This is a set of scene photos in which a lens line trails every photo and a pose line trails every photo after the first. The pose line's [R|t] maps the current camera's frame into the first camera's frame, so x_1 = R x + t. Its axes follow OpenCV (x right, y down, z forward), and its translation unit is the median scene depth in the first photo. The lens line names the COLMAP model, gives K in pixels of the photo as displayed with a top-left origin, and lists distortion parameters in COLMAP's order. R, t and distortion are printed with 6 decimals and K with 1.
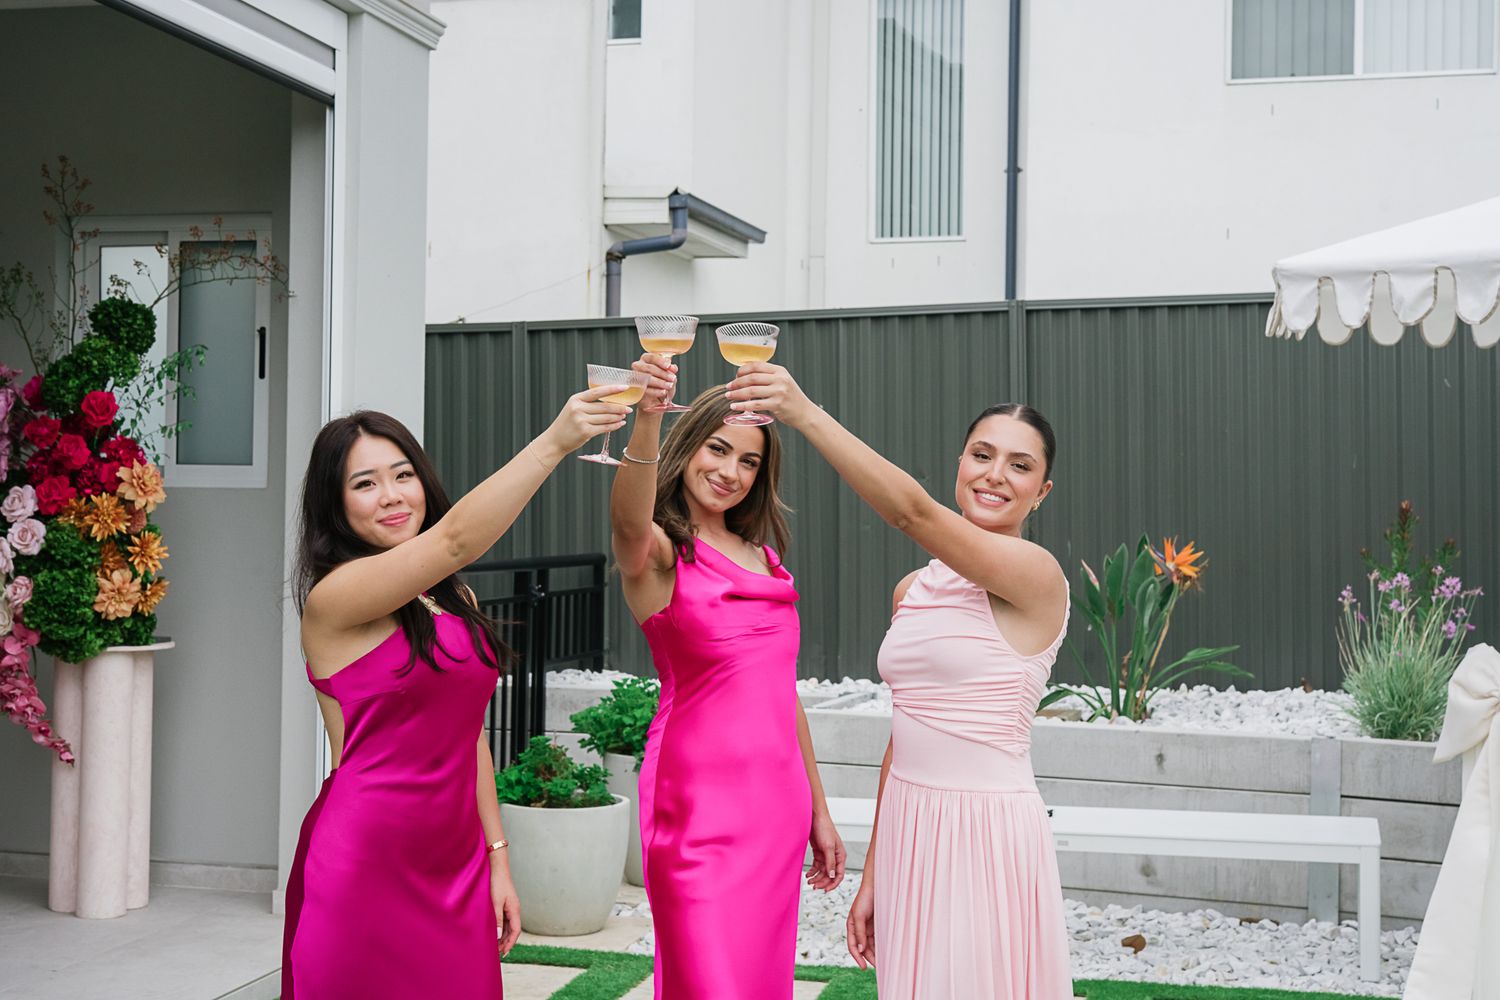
lens RADIAL K [[2120.5, 0, 758.9], [0, 2120.5, 492.4], [0, 0, 1]] dist [0.011975, 0.000000]
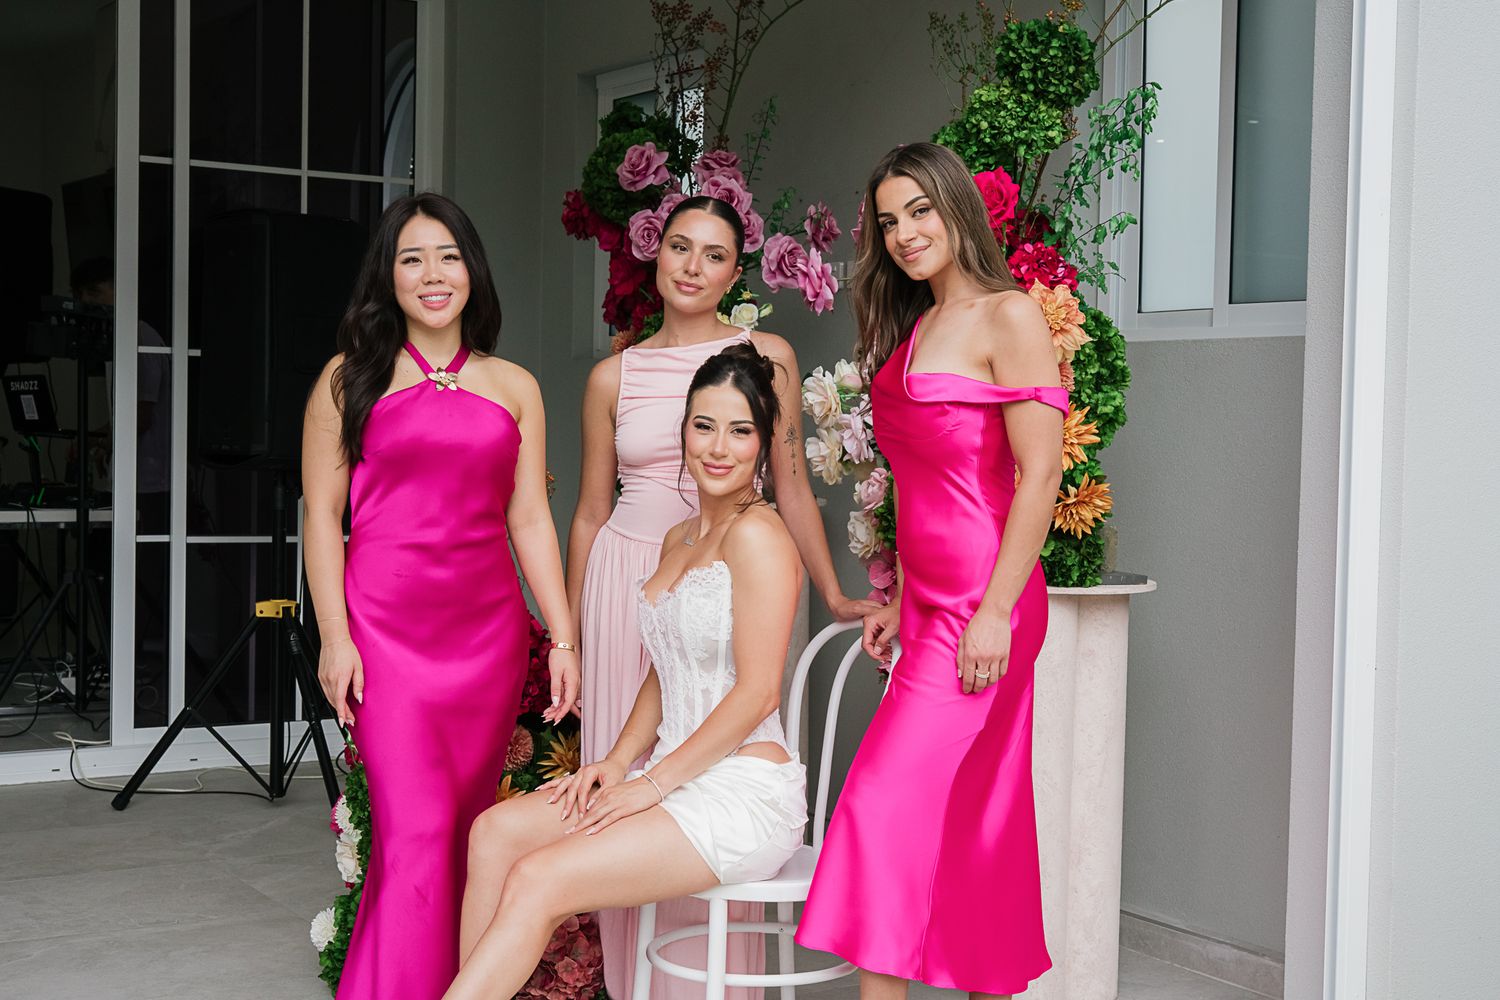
lens RADIAL K [[2120.5, 0, 749.6], [0, 2120.5, 499.9], [0, 0, 1]] dist [0.011975, 0.000000]
pose [[0.713938, 0.027570, -0.699666, 0.042371], [-0.003663, 0.999358, 0.035641, 0.015088], [0.700199, -0.022883, 0.713581, 0.293907]]
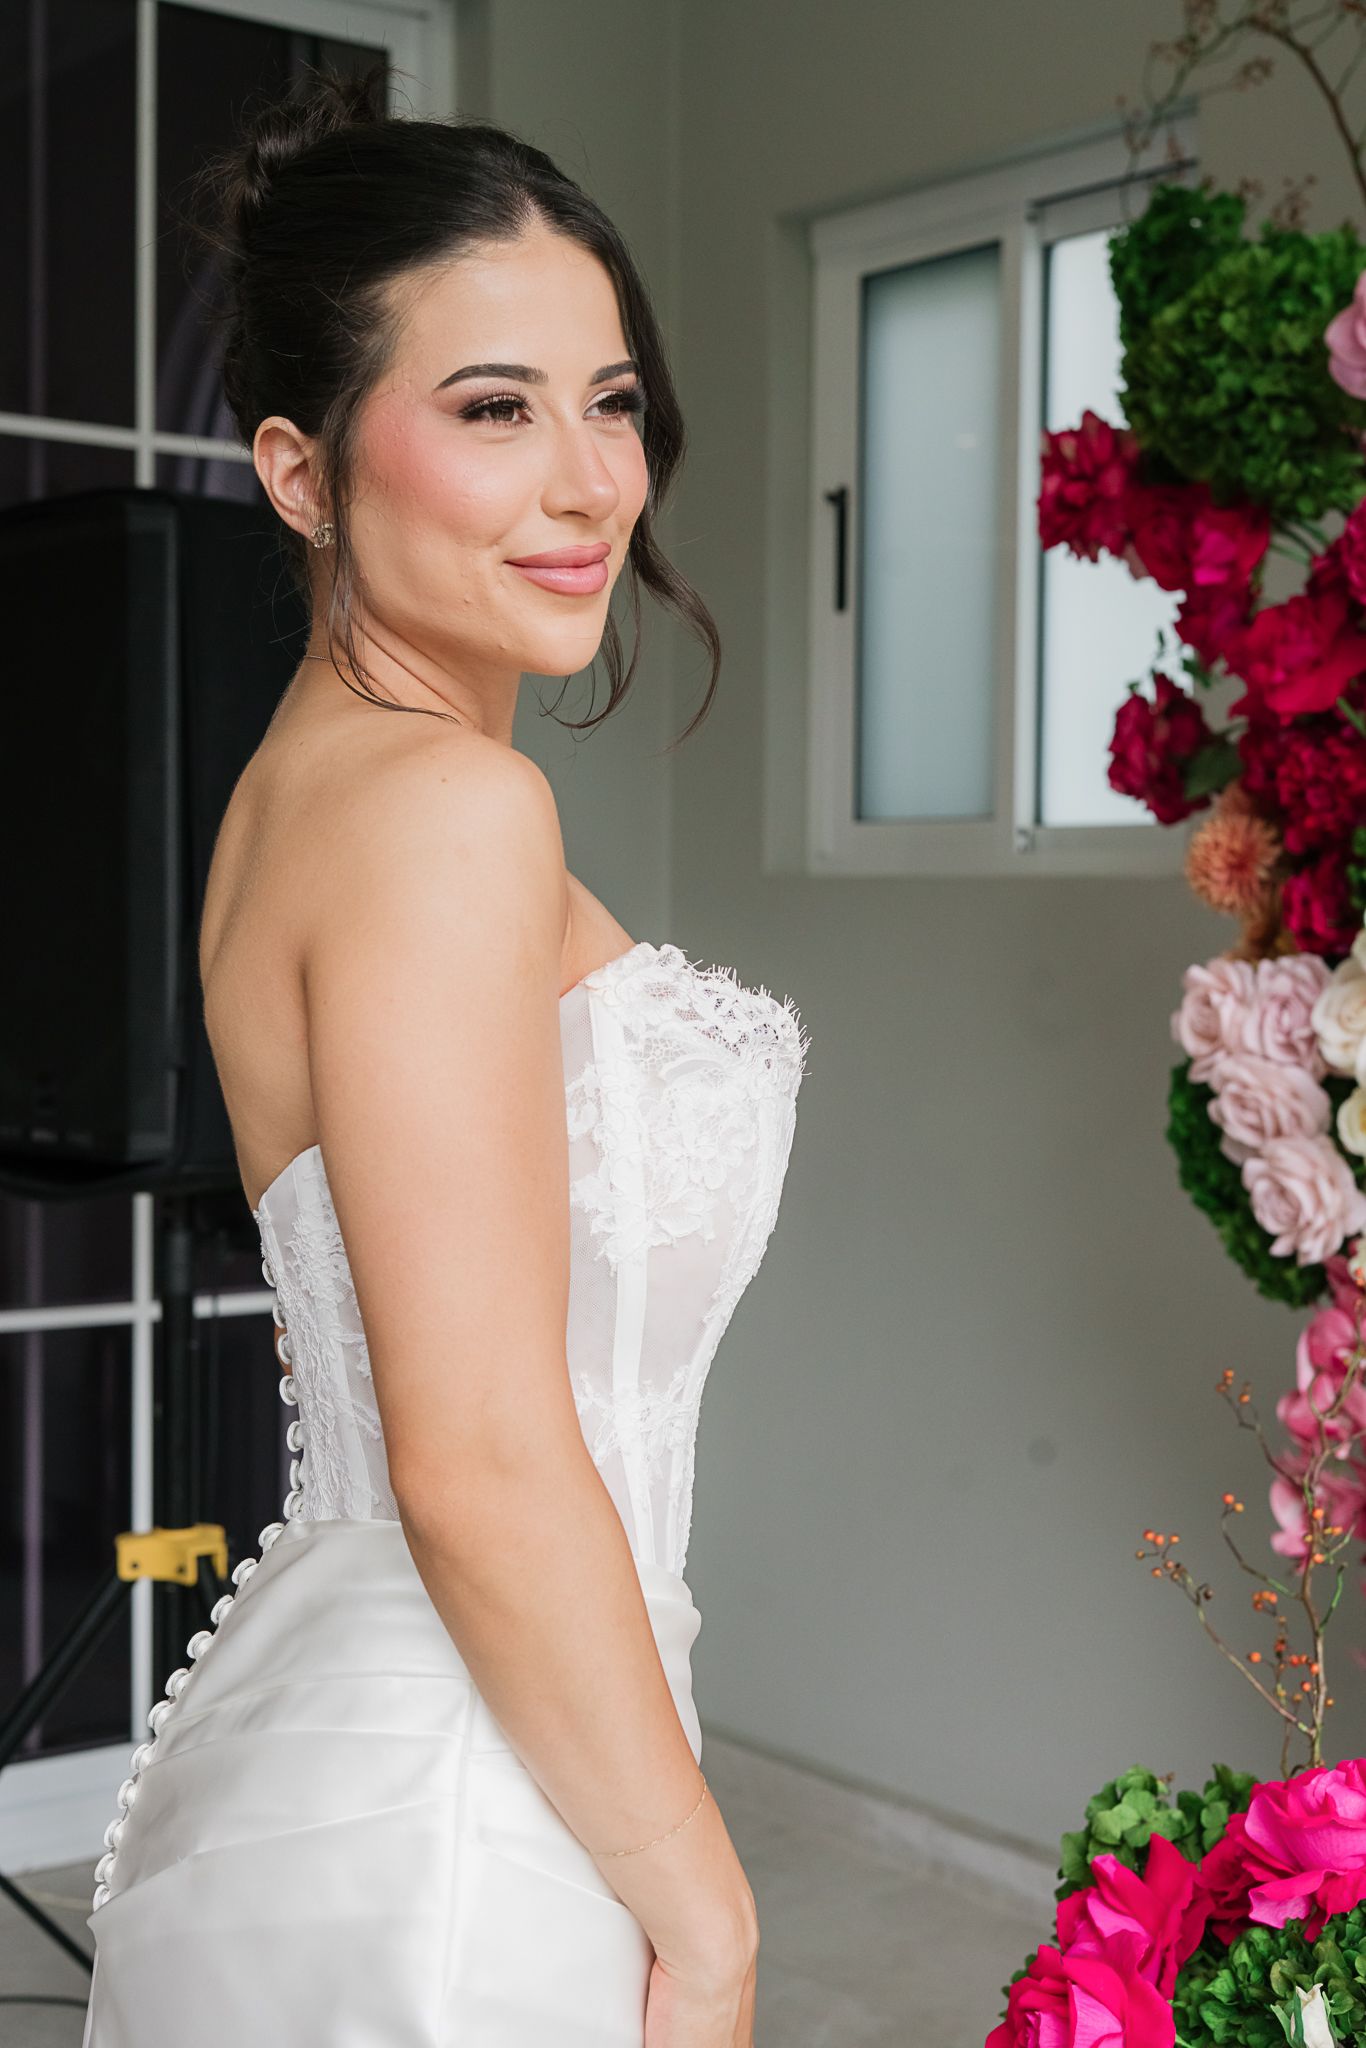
lens RADIAL K [[2895.2, 0, 681.4], [0, 2895.2, 1027.8], [0, 0, 1]] dist [0.011975, 0.000000]
pose [[0.775638, 0.016998, -0.630949, -0.204255], [0.006579, 0.999365, 0.035012, 0.002525], [0.631143, -0.031308, 0.775034, 0.409045]]
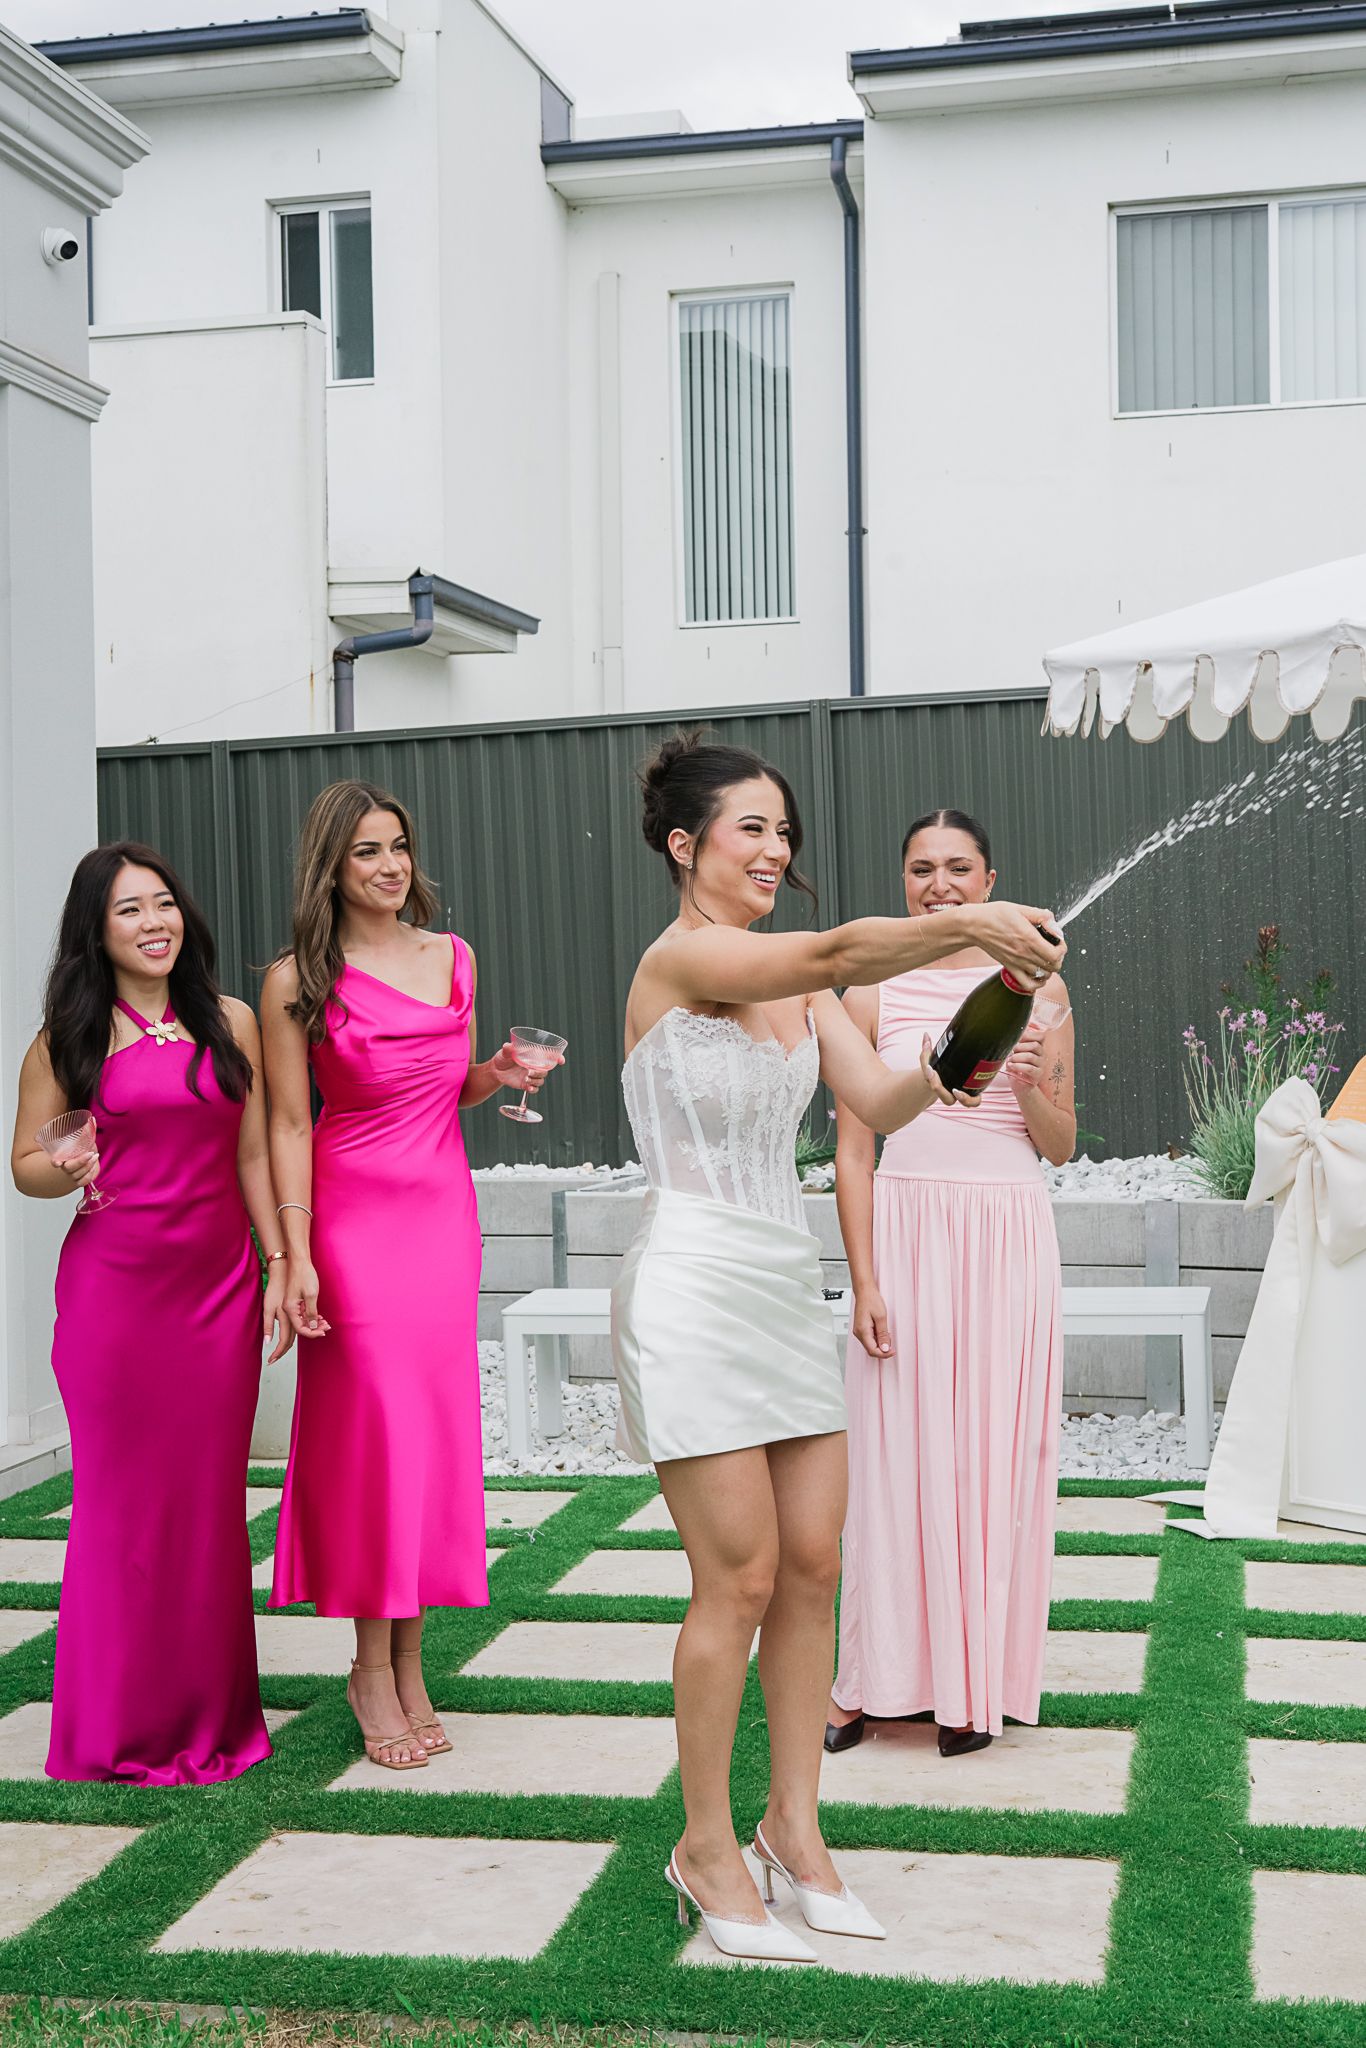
lens RADIAL K [[2895.2, 0, 679.5], [0, 2895.2, 1027.4], [0, 0, 1]] dist [0.011975, 0.000000]
pose [[0.999193, -0.029411, 0.027369, 0.040906], [0.028798, 0.999331, 0.022530, 0.013123], [-0.028013, -0.021723, 0.999371, -0.166256]]
